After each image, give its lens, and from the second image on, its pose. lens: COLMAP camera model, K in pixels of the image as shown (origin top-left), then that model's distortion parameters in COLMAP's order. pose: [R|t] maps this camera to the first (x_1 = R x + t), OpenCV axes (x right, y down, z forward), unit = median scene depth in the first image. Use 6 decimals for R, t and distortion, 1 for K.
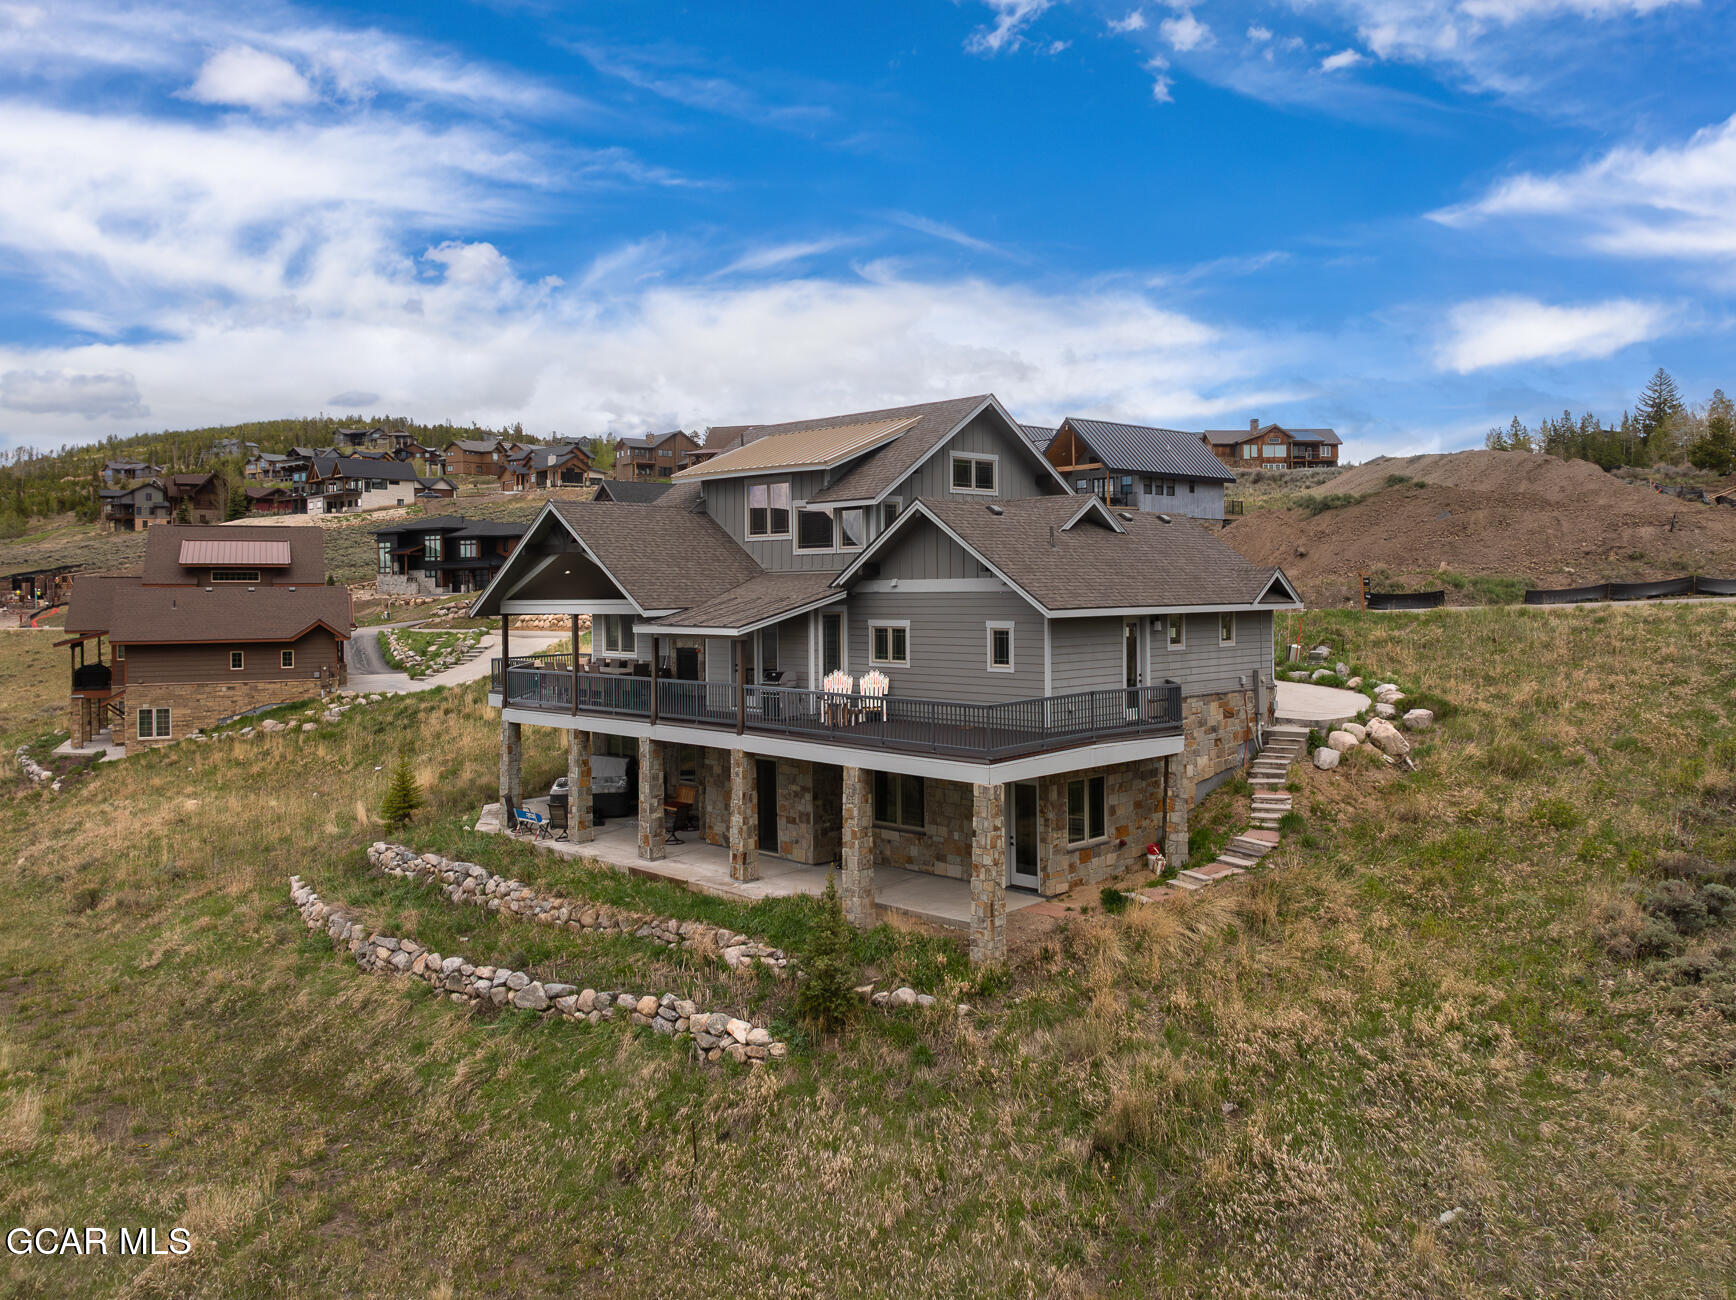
lens RADIAL K [[1354.6, 0, 893.1], [0, 1354.6, 574.9], [0, 0, 1]] dist [-0.030025, 0.005993]
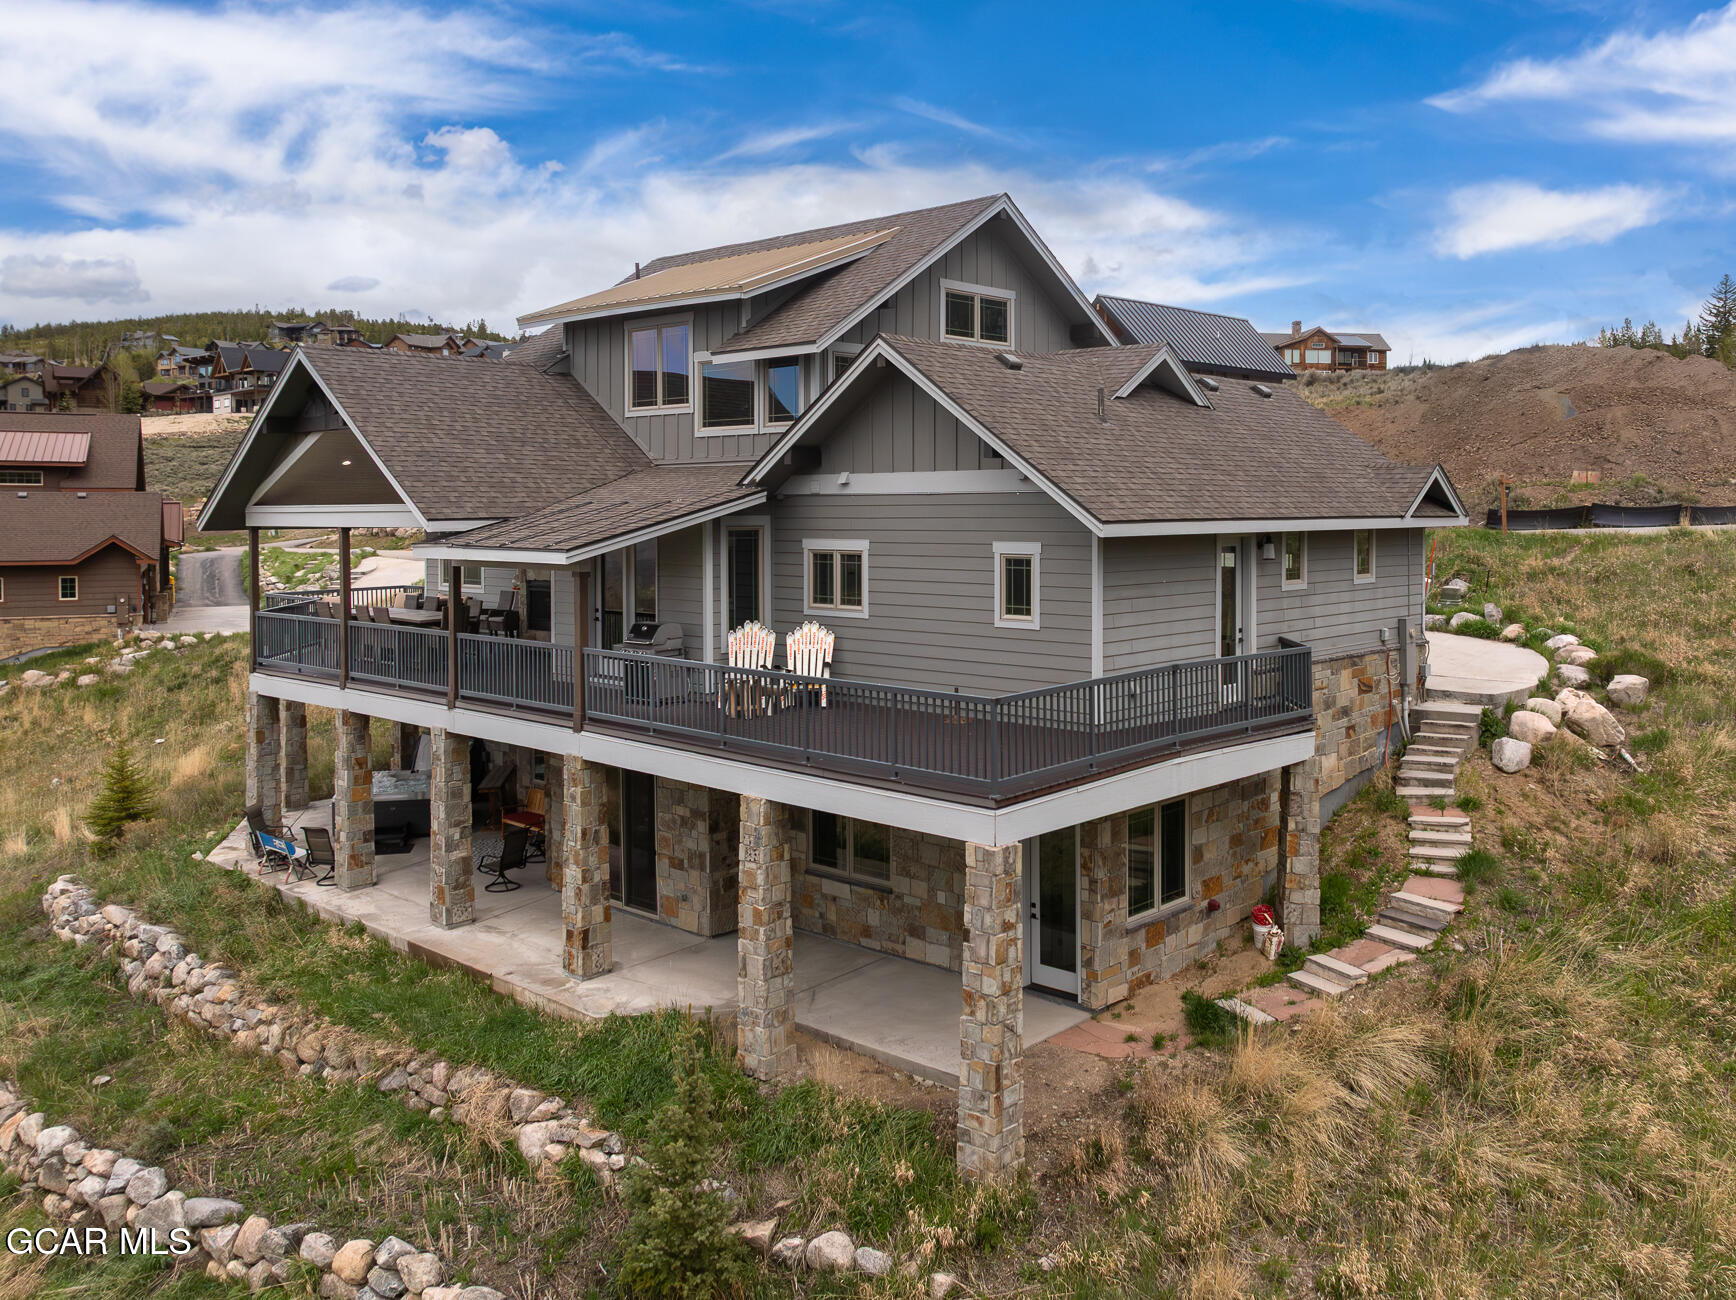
lens RADIAL K [[1435.3, 0, 1026.6], [0, 1435.3, 530.6], [0, 0, 1]] dist [-0.027511, 0.013725]
pose [[0.996173, 0.006154, 0.087182, 0.026628], [-0.008425, 0.999634, 0.025706, 0.011940], [-0.086992, -0.026342, 0.995861, 0.349254]]
